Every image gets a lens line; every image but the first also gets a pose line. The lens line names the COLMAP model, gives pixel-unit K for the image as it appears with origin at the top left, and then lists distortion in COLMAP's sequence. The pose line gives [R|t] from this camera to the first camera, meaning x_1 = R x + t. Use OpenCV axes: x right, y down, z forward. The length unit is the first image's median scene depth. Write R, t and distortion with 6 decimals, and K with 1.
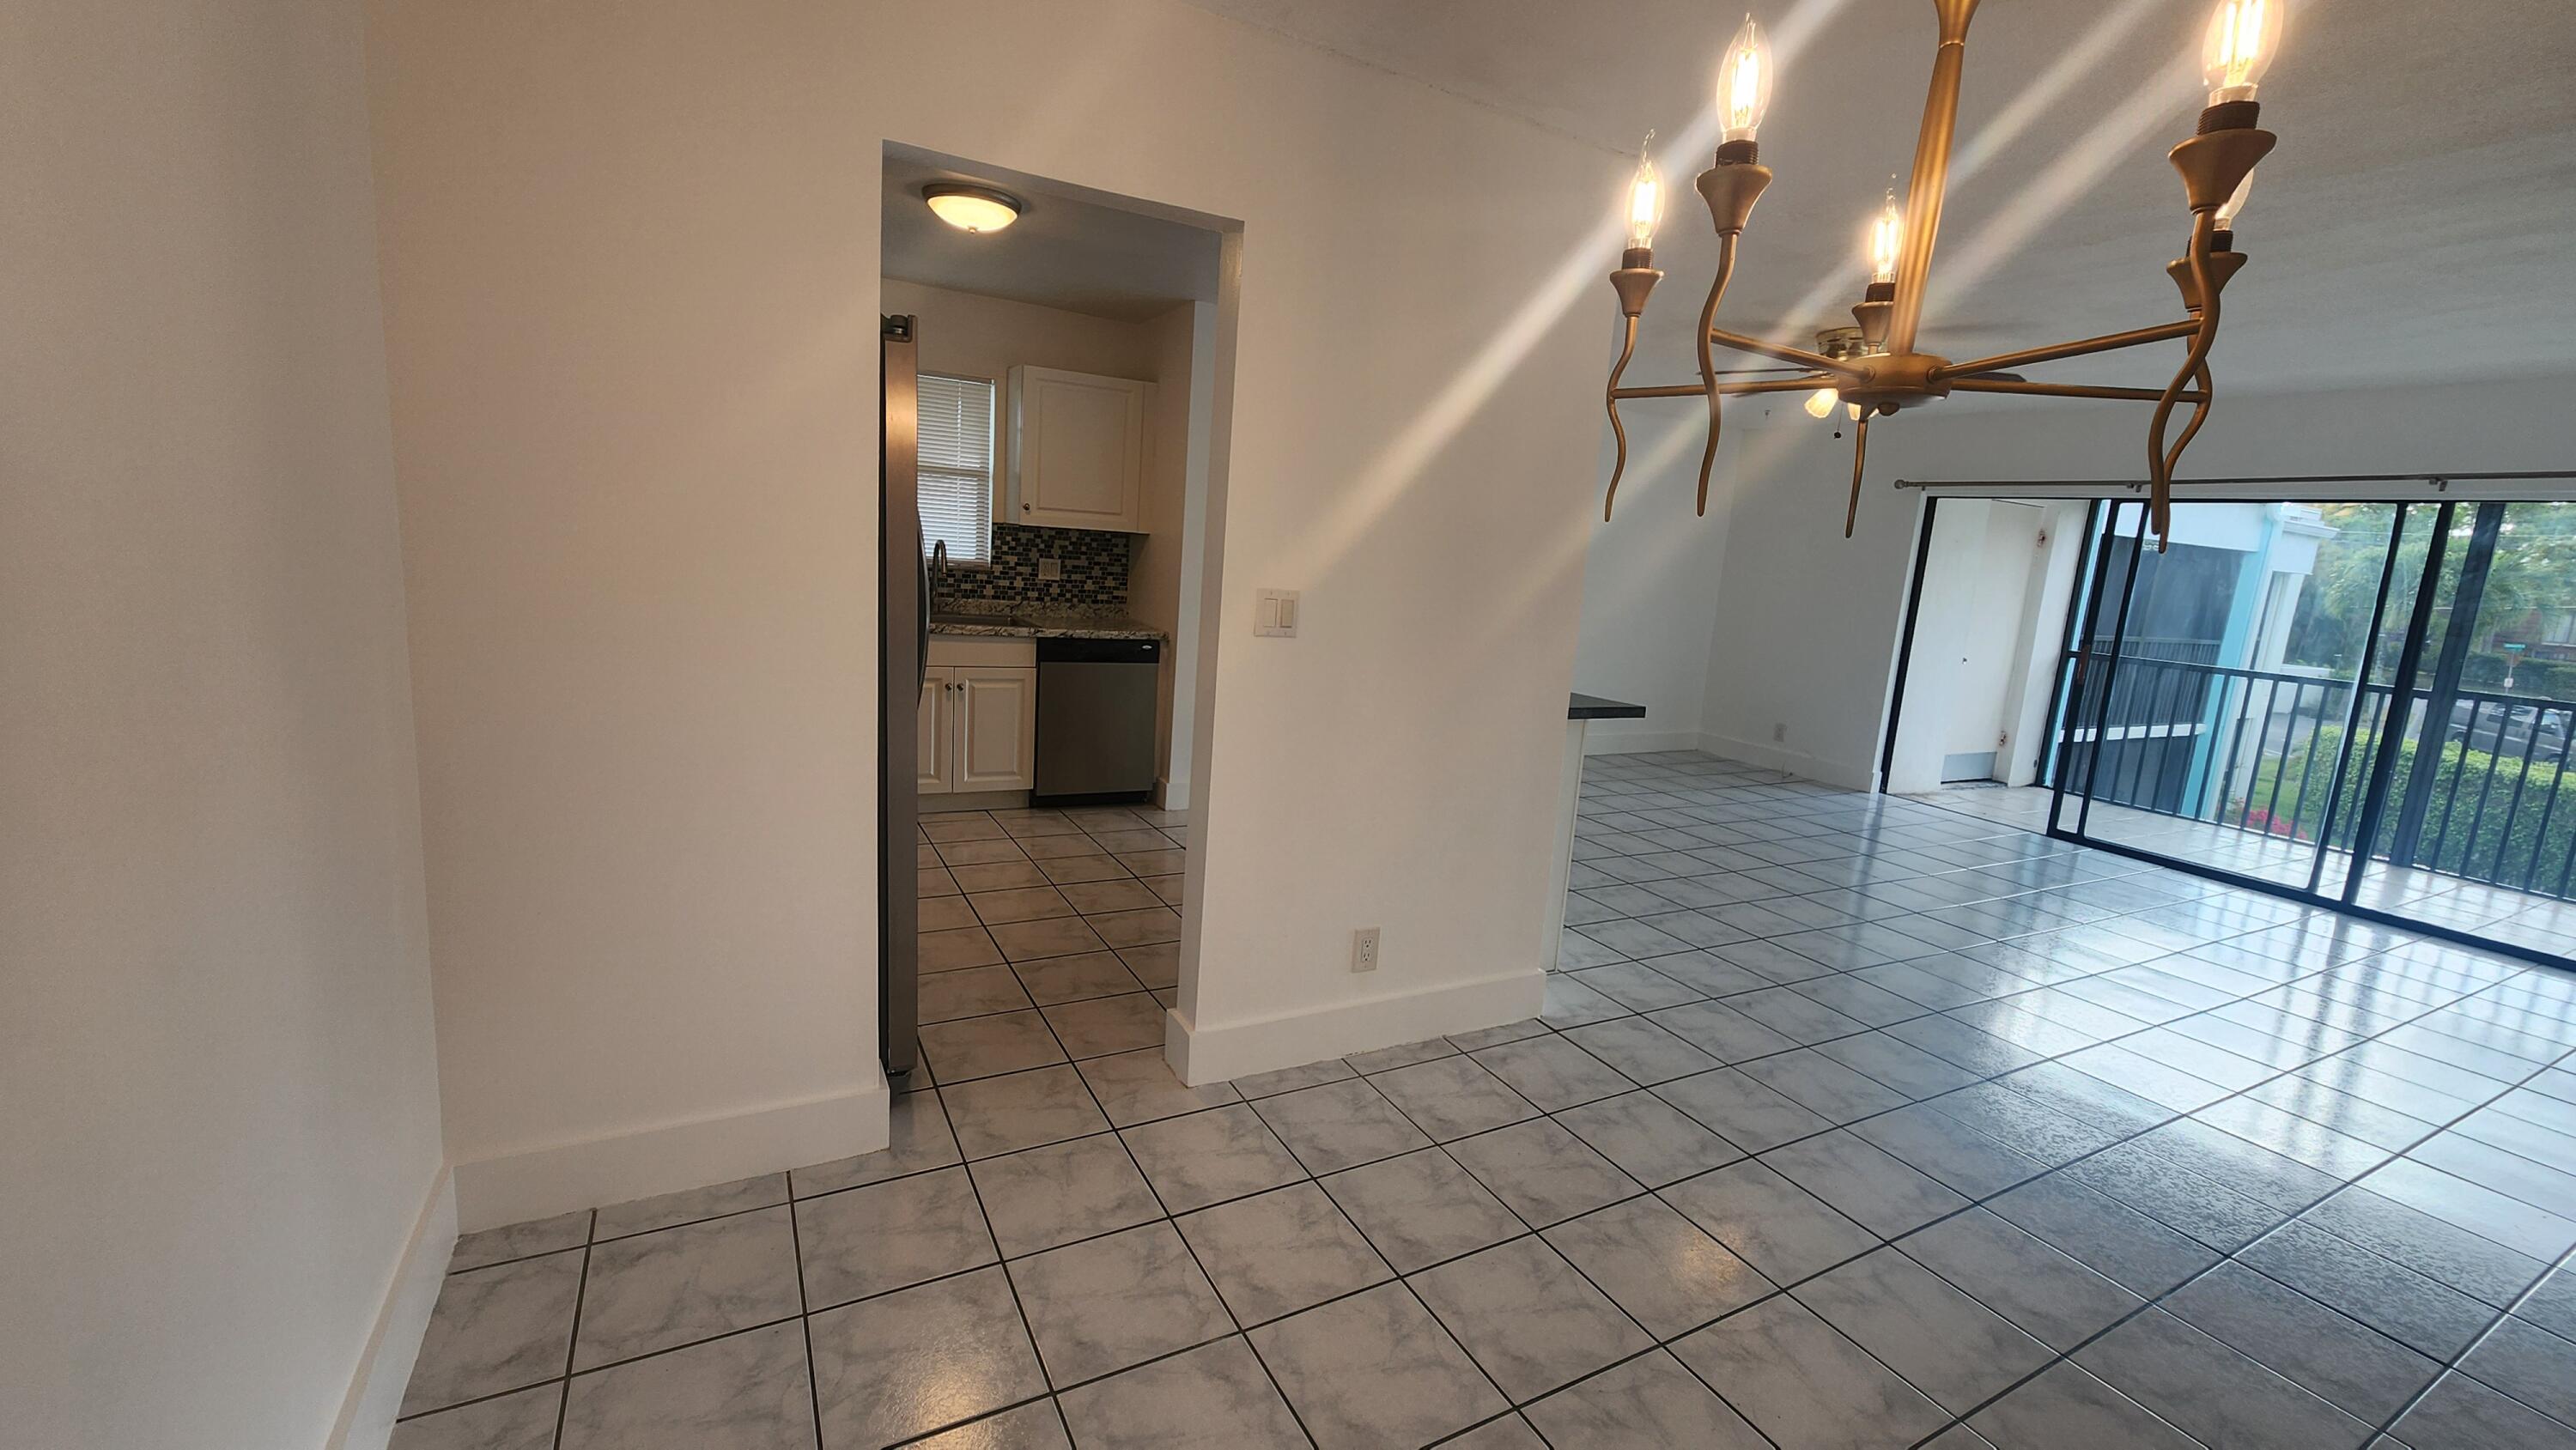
lens RADIAL K [[1056.4, 0, 1284.4], [0, 1056.4, 724.7], [0, 0, 1]] dist [-0.004298, -0.000526]
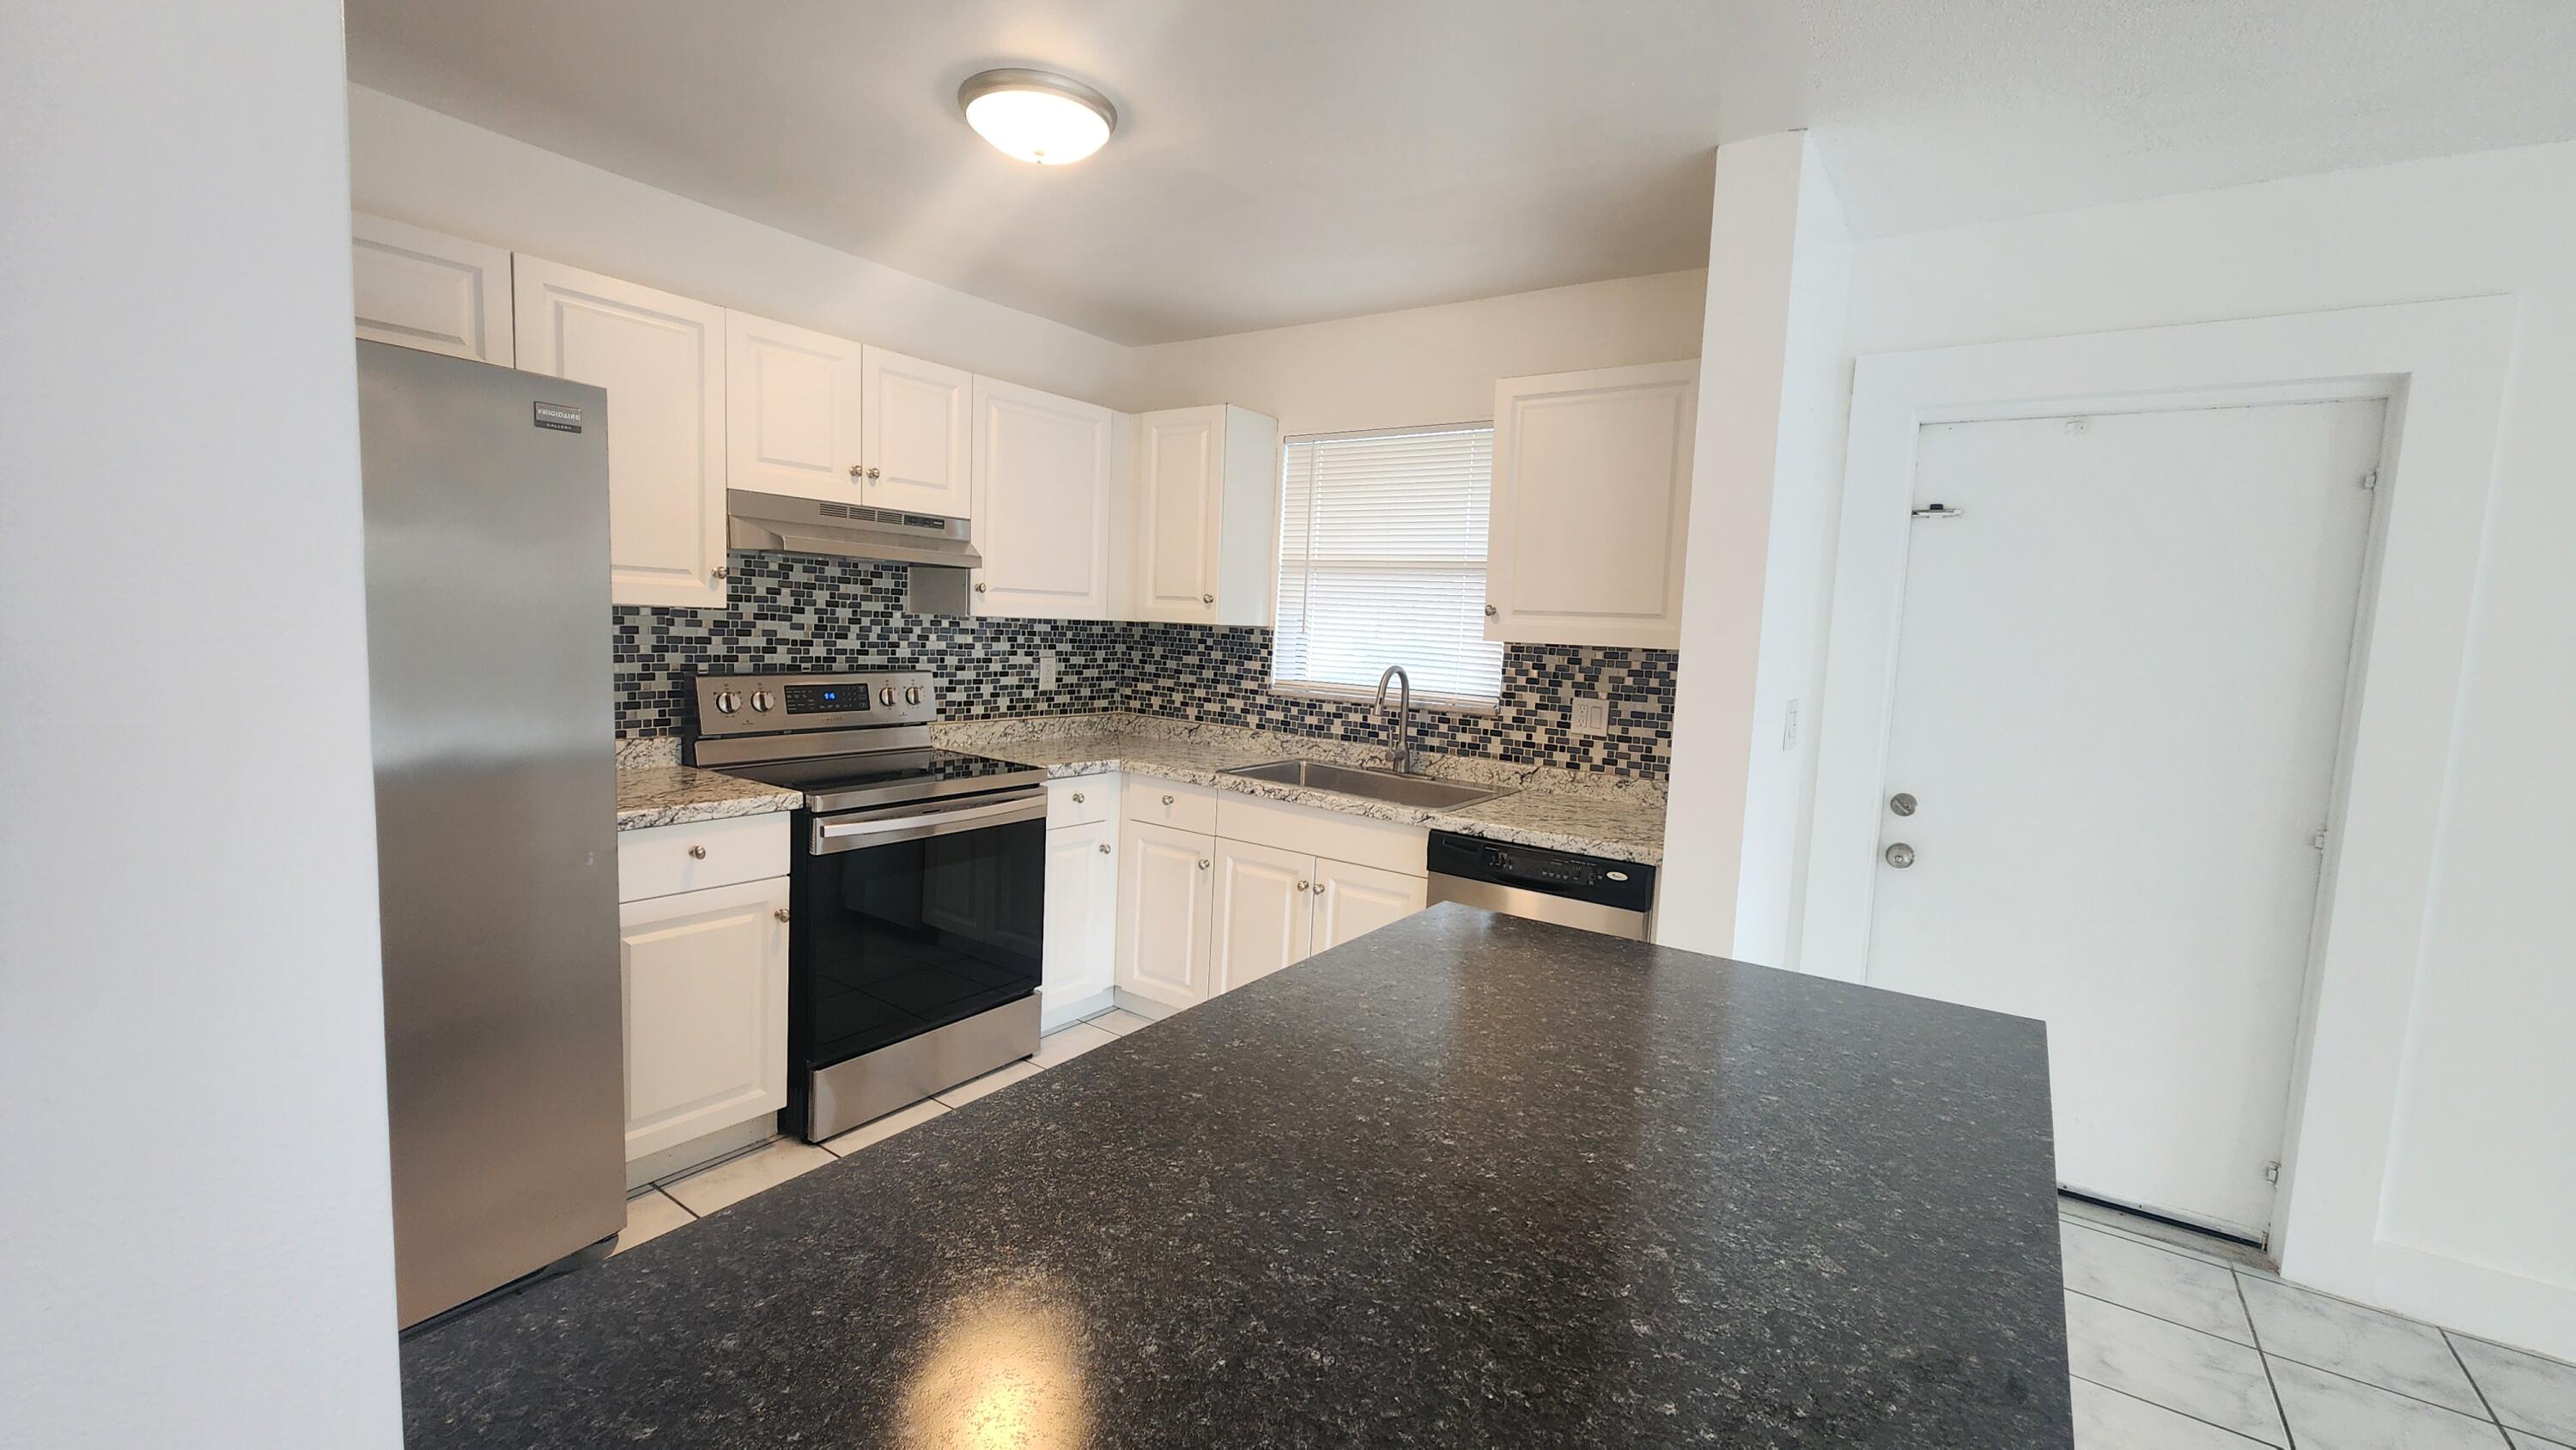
lens RADIAL K [[1056.4, 0, 1295.5], [0, 1056.4, 712.0], [0, 0, 1]] dist [-0.004298, -0.000526]
pose [[0.454274, 0.024637, -0.890521, 0.228304], [-0.162871, 0.985066, -0.055831, -0.092208], [0.875847, 0.170403, 0.451503, 0.603990]]
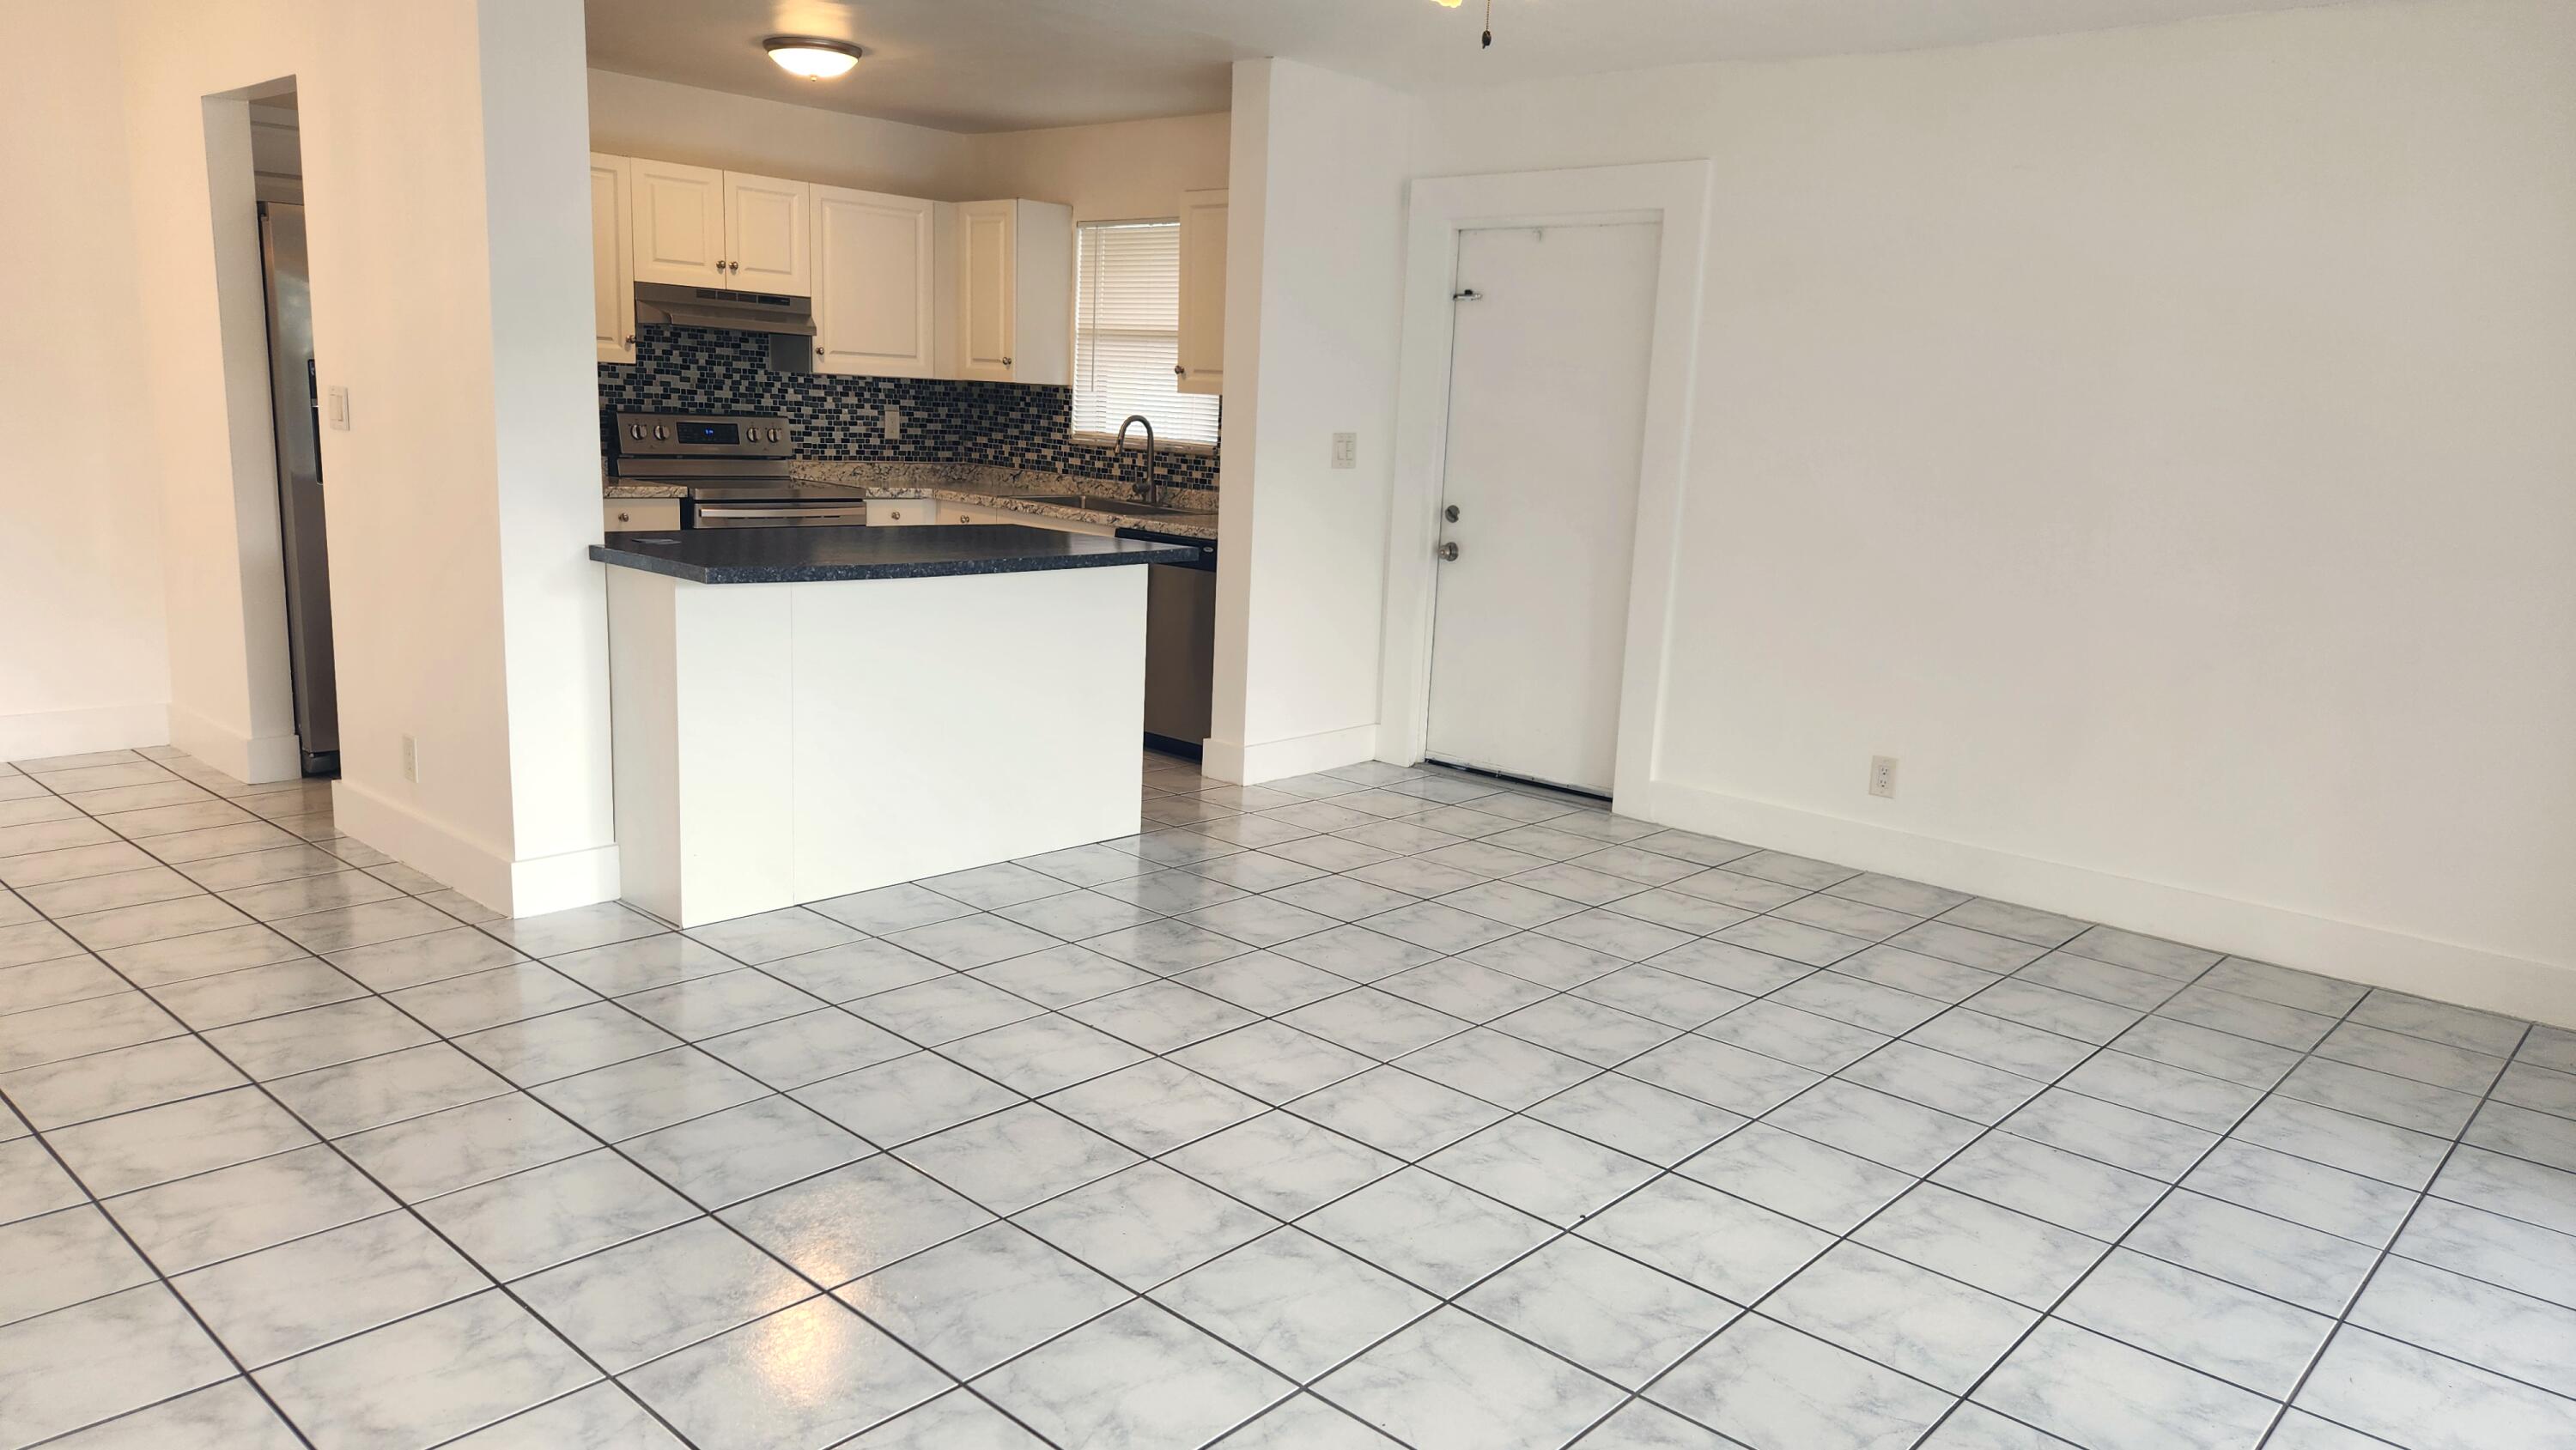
lens RADIAL K [[1714.9, 0, 1286.4], [0, 1714.9, 735.8], [0, 0, 1]] dist [0.032405, -0.001112]
pose [[0.335940, 0.127918, -0.933157, 0.971107], [-0.184791, 0.980431, 0.067873, -0.035676], [0.923578, 0.149637, 0.353004, 0.618232]]
